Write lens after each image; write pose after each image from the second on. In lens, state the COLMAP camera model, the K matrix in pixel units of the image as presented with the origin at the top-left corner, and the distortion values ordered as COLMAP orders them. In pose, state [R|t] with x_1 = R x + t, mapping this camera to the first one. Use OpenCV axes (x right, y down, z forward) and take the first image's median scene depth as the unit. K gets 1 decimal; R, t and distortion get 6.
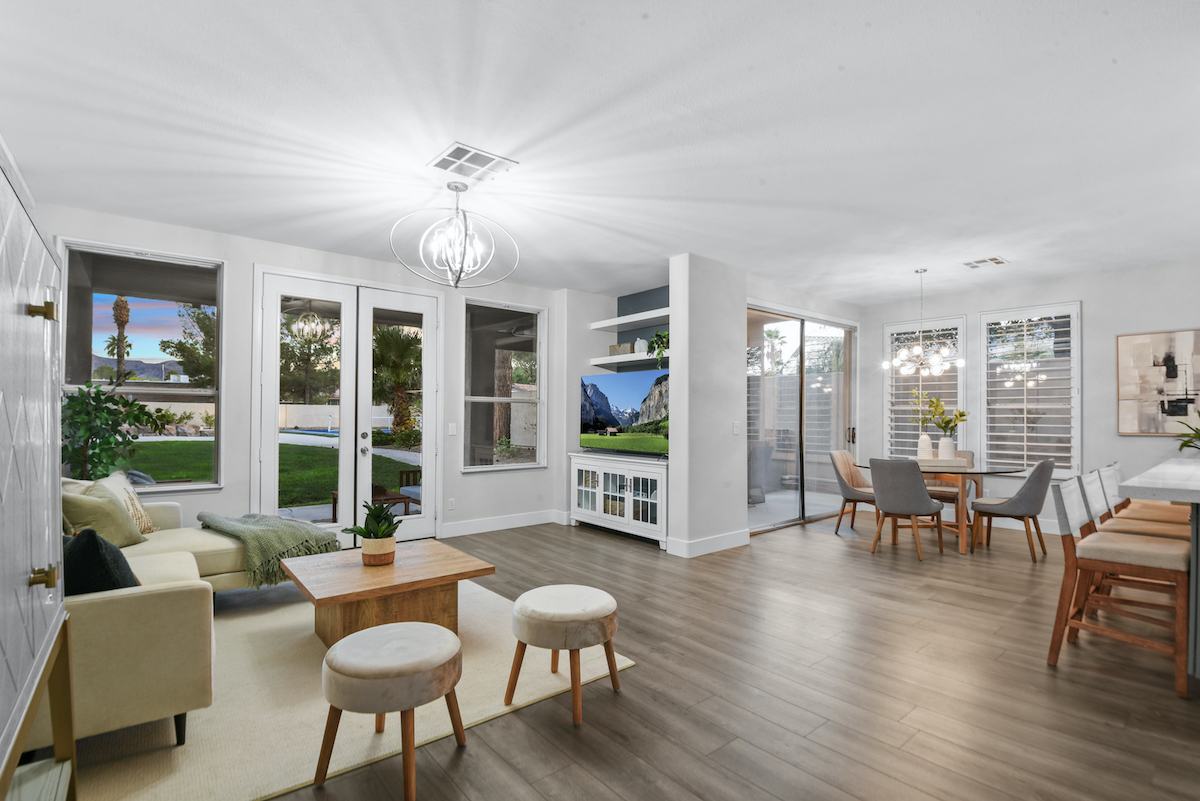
lens RADIAL K [[560.0, 0, 597.5], [0, 560.0, 406.9], [0, 0, 1]] dist [-0.001446, -0.000005]
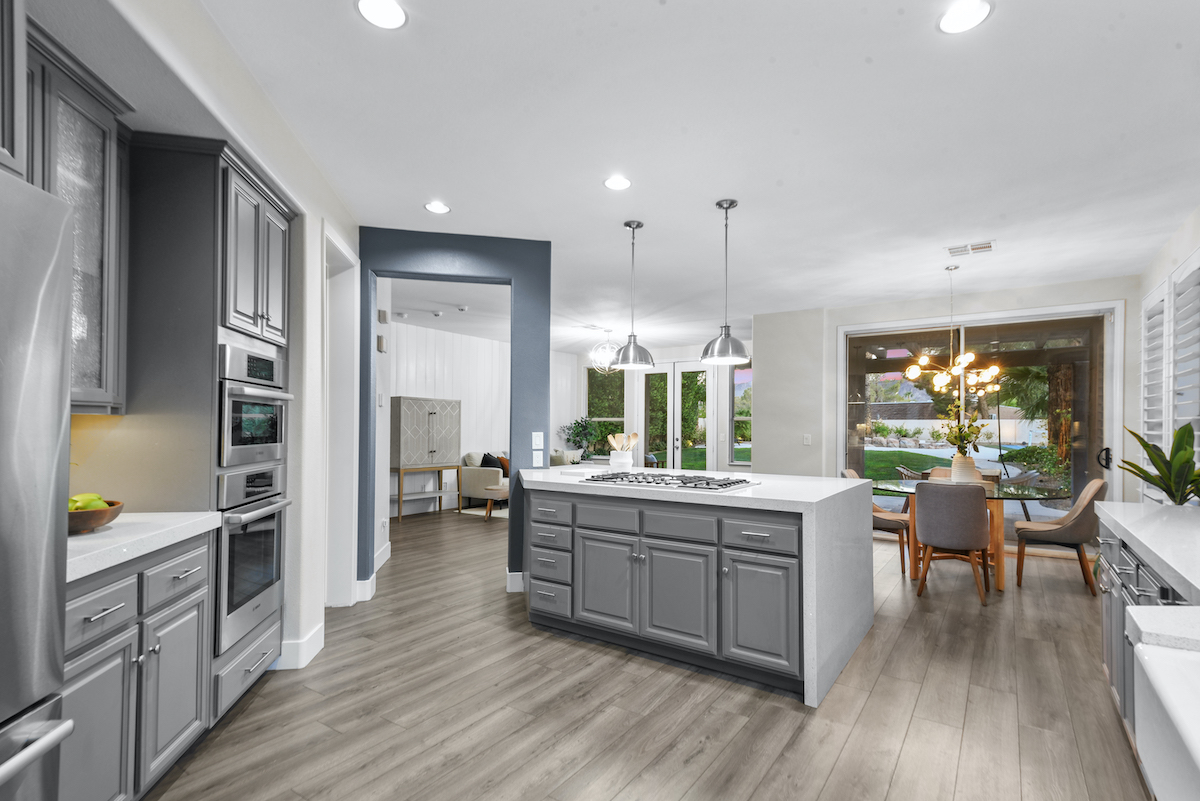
lens RADIAL K [[560.0, 0, 603.2], [0, 560.0, 411.9], [0, 0, 1]] dist [-0.001446, -0.000005]
pose [[0.248082, -0.025007, -0.968416, 0.288027], [0.001721, 0.999677, -0.025373, 0.004237], [0.968737, 0.004628, 0.248045, 0.037567]]
